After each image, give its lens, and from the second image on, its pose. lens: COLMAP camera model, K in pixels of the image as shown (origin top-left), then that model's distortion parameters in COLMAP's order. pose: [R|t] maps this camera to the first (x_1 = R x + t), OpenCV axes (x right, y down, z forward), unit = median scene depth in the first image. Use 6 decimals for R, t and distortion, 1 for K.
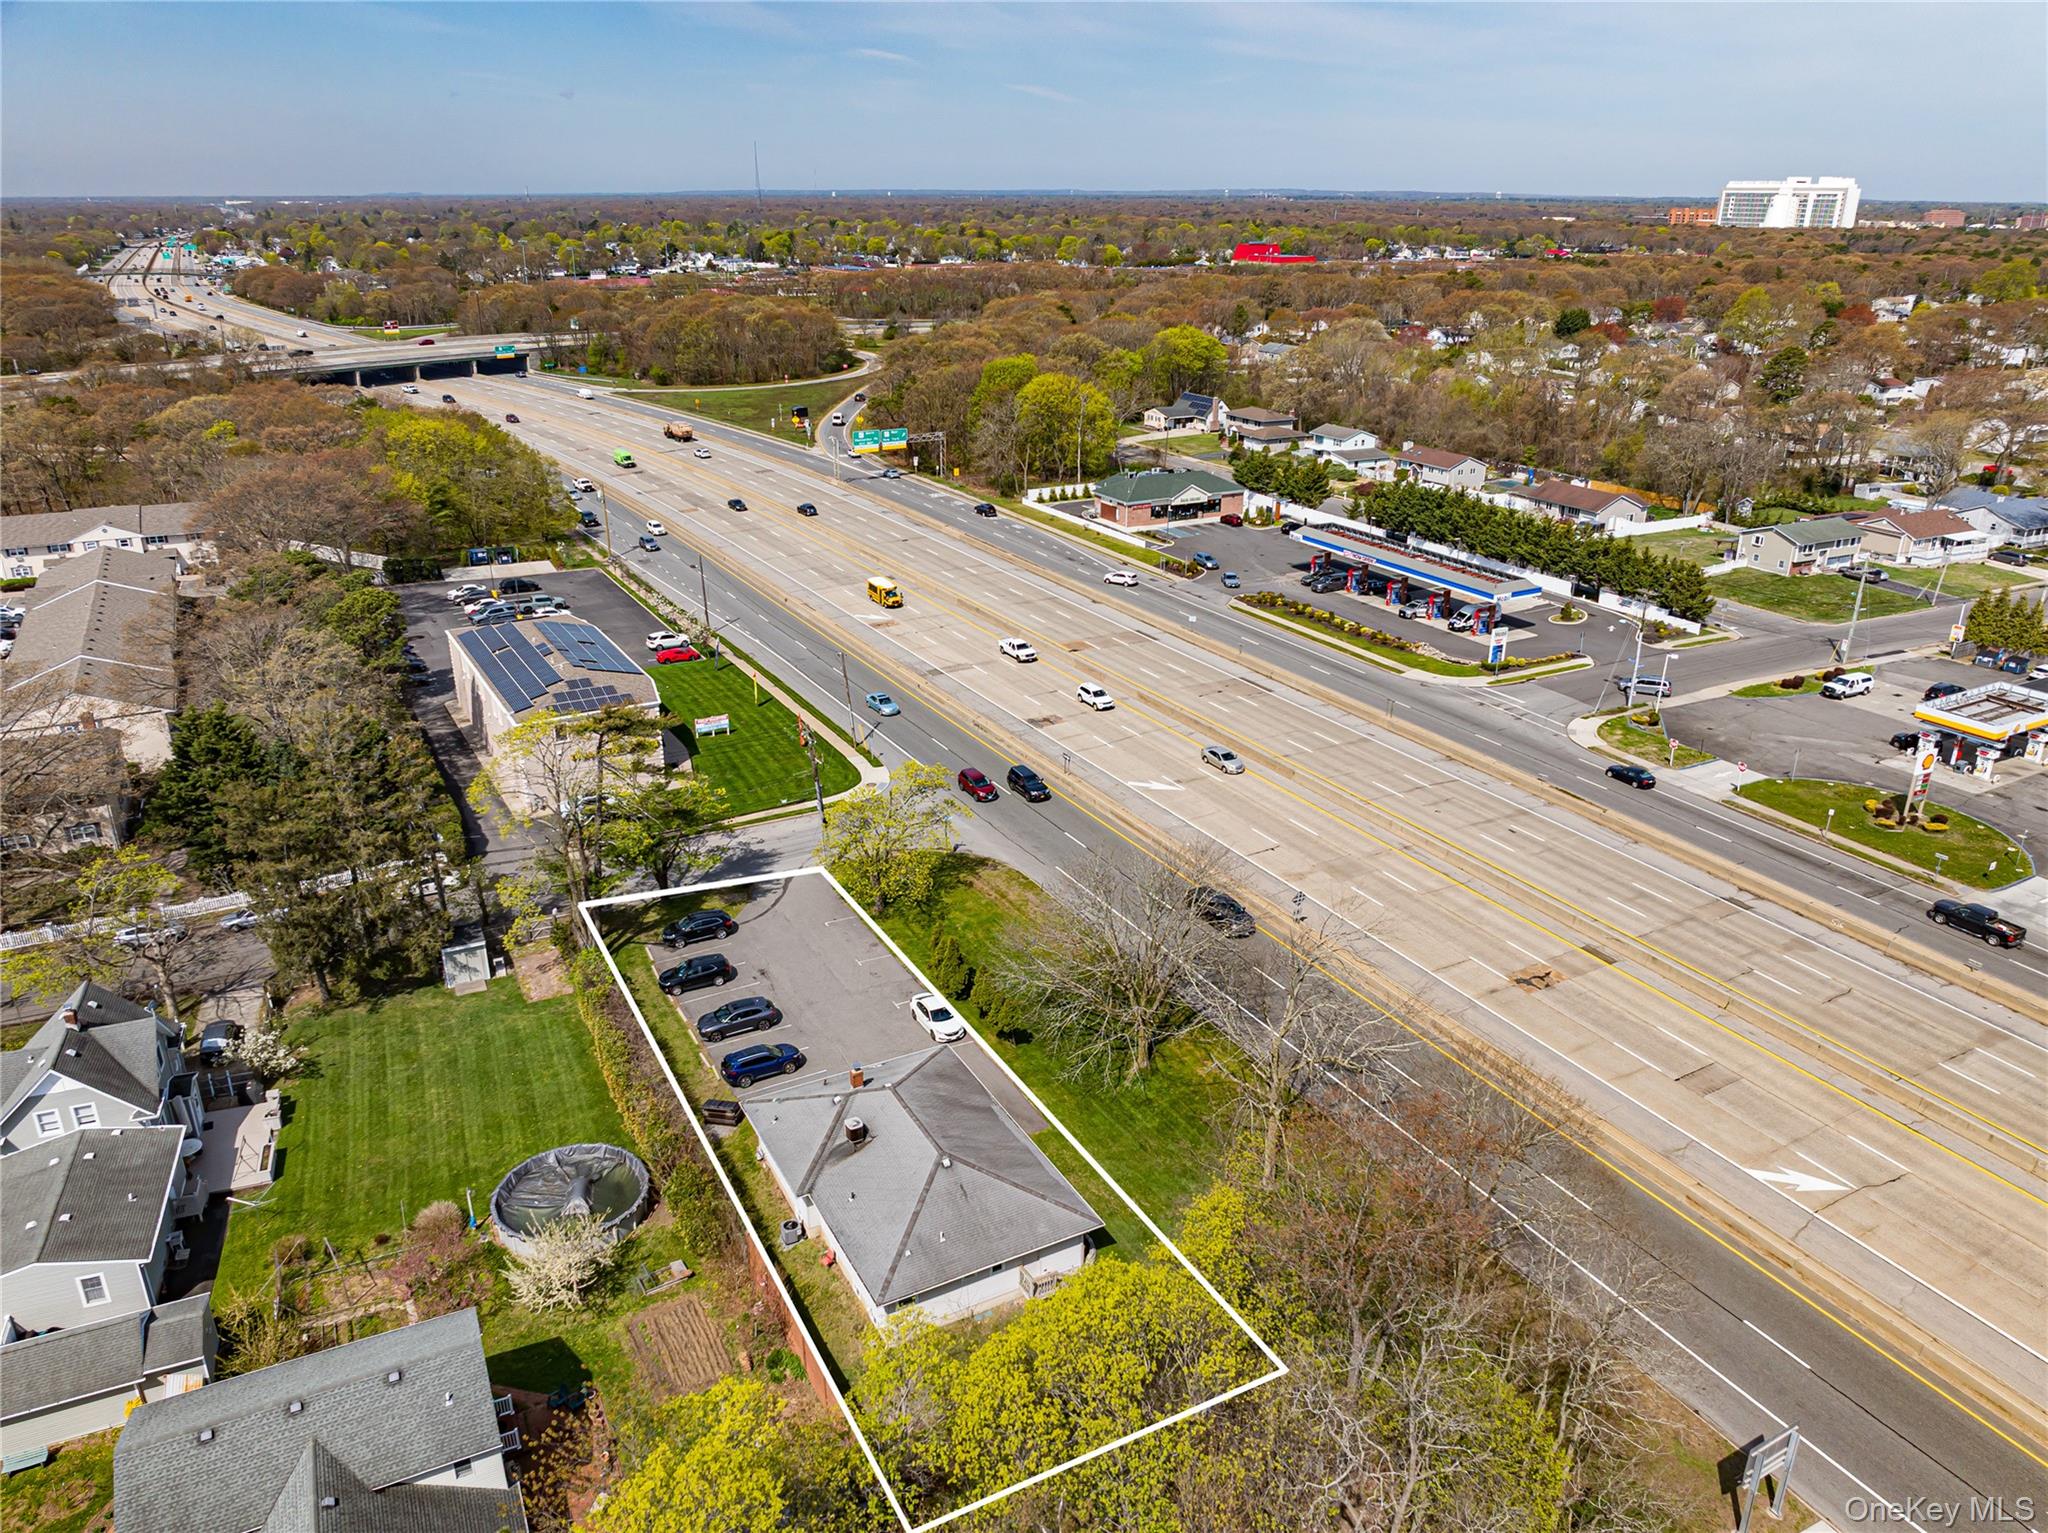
lens RADIAL K [[1434.5, 0, 1033.5], [0, 1434.5, 768.7], [0, 0, 1]] dist [-0.033951, 0.020312]
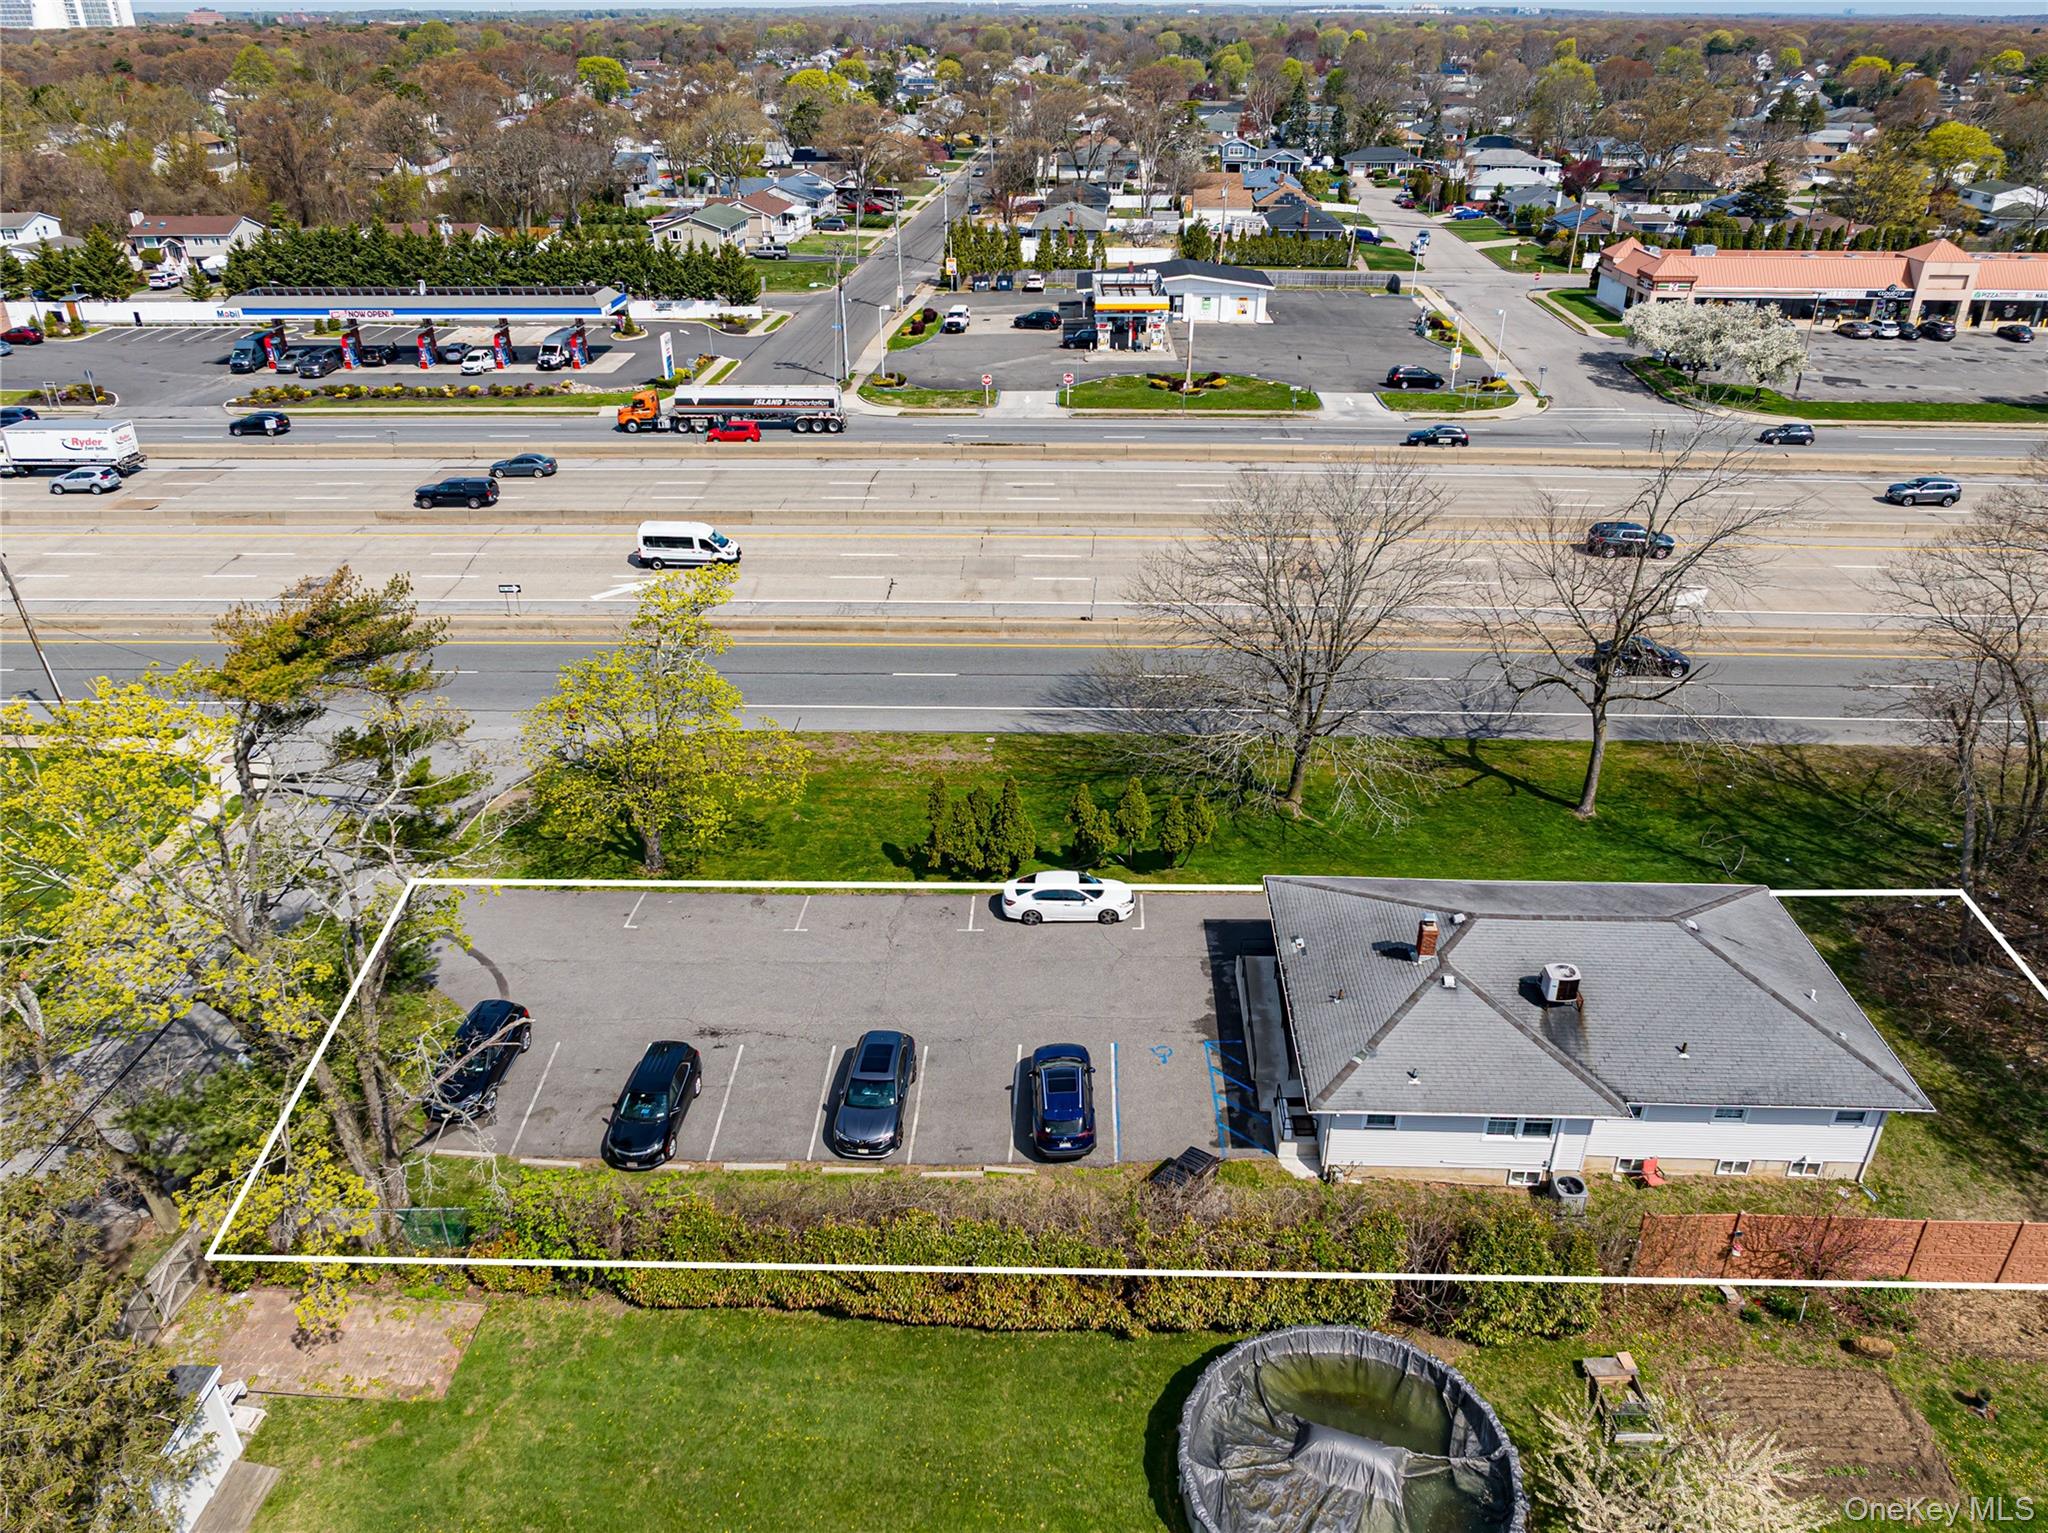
lens RADIAL K [[1434.5, 0, 1033.5], [0, 1434.5, 768.7], [0, 0, 1]] dist [-0.033951, 0.020312]
pose [[0.505183, -0.409171, 0.759848, -0.408027], [0.323434, 0.906054, 0.272867, -0.037534], [-0.800113, 0.107912, 0.590063, 0.511867]]
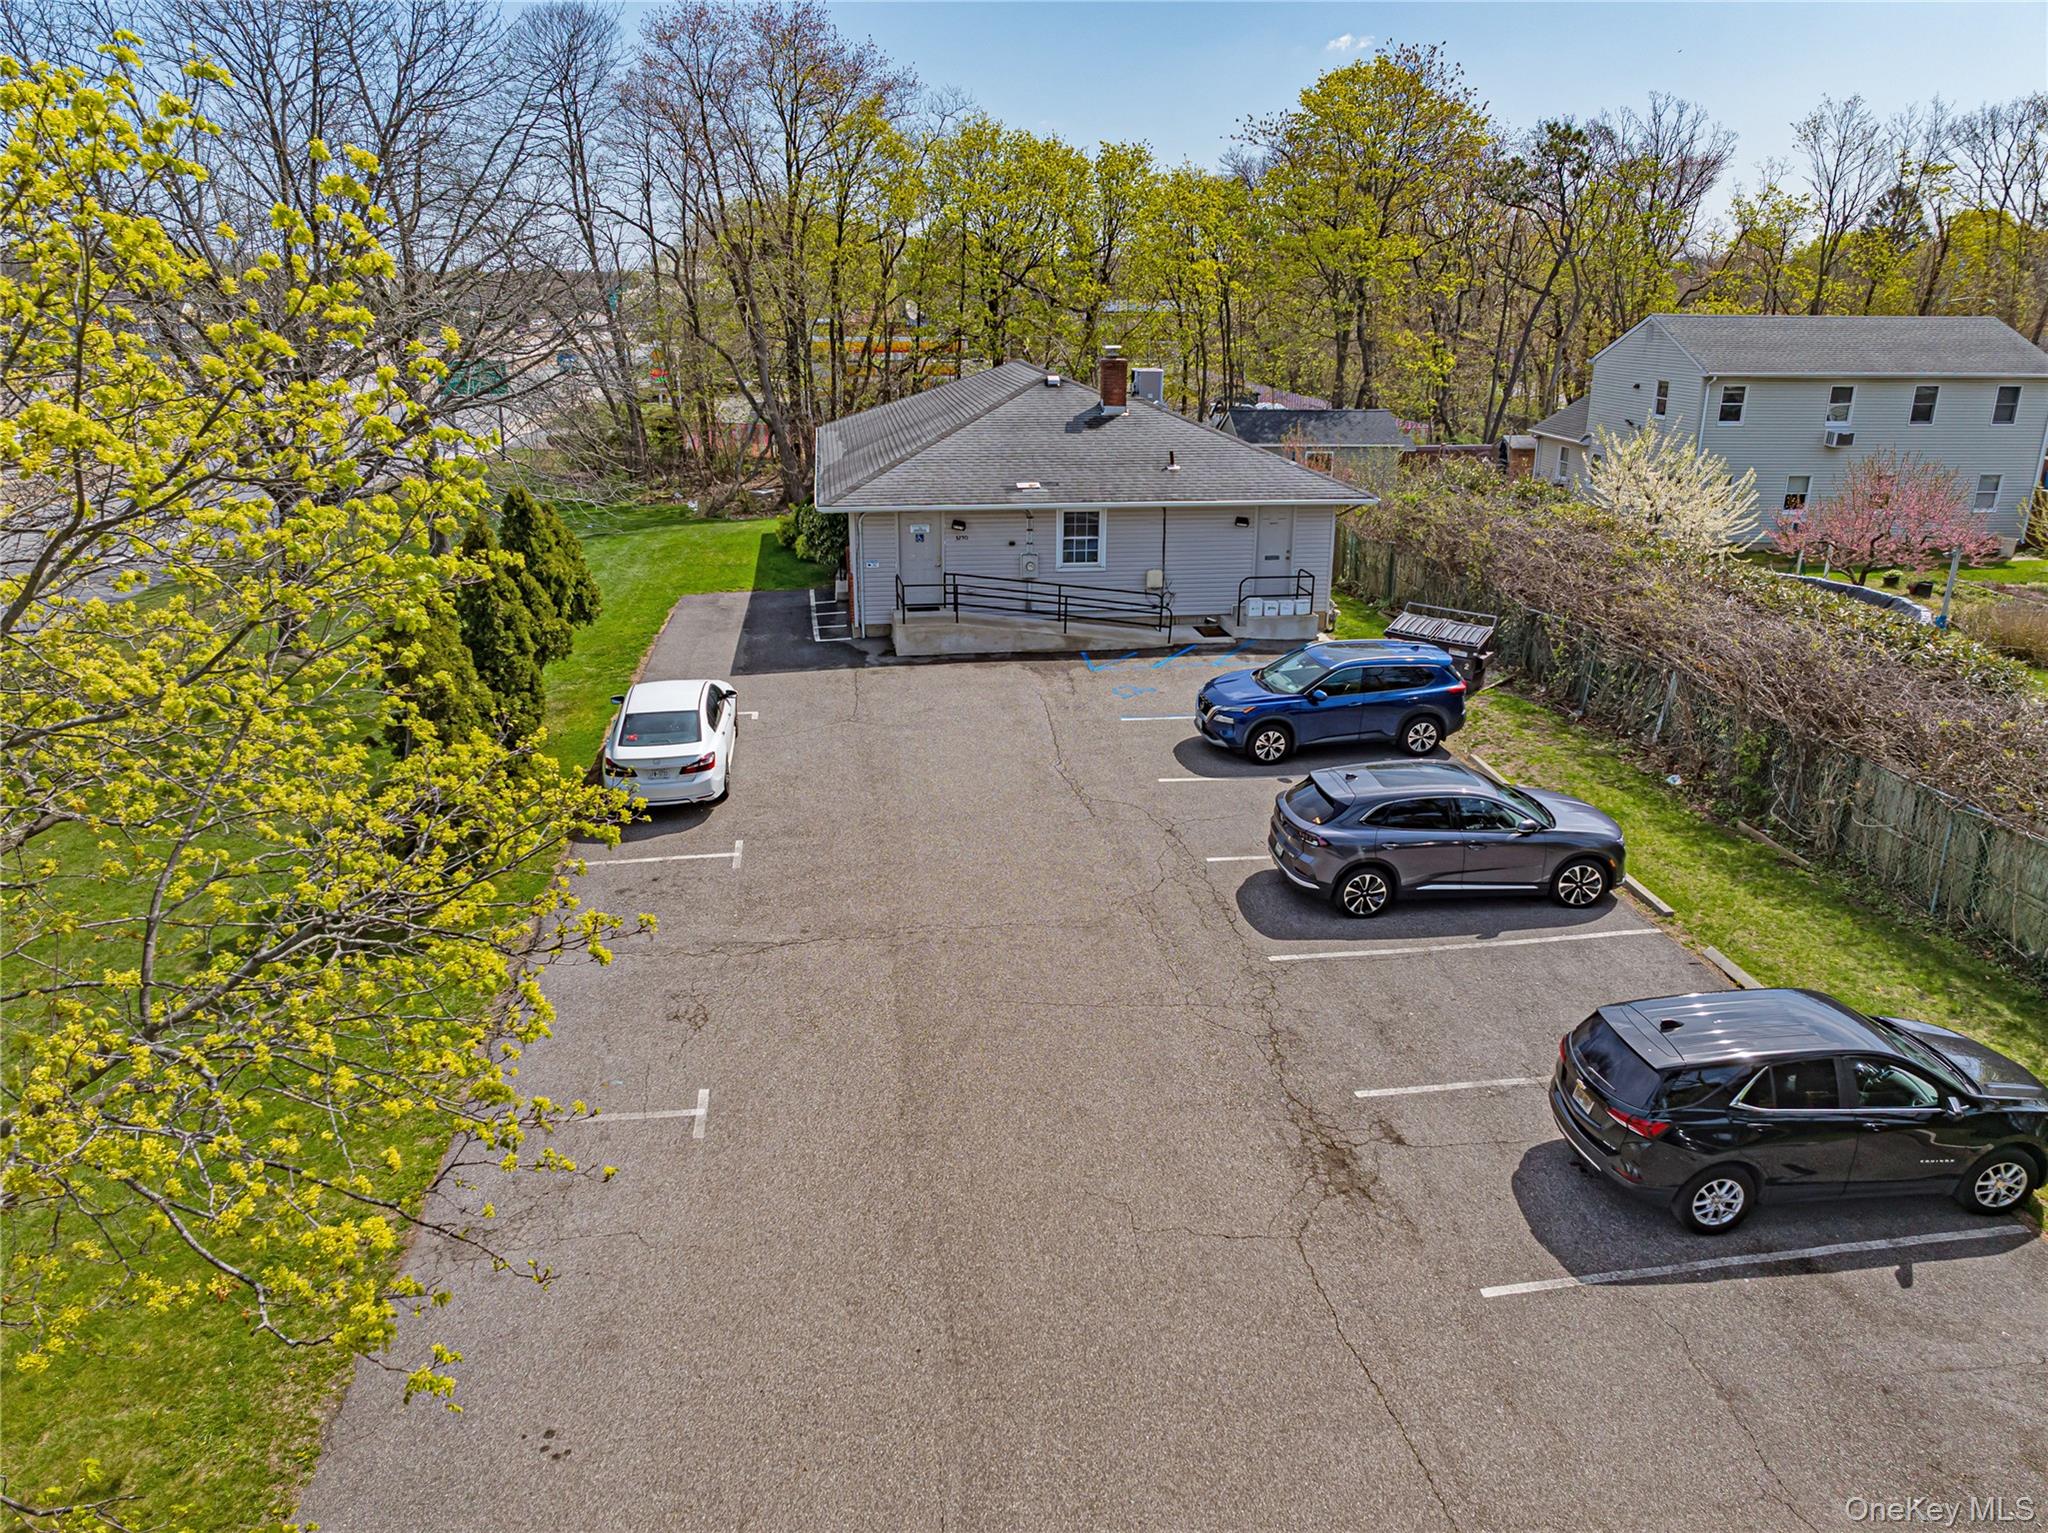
lens RADIAL K [[1434.5, 0, 1033.5], [0, 1434.5, 768.7], [0, 0, 1]] dist [-0.033951, 0.020312]
pose [[-0.939703, -0.125579, 0.318101, -0.173282], [0.112500, 0.764867, 0.634289, 0.012690], [-0.322958, 0.631830, -0.704620, 0.924096]]
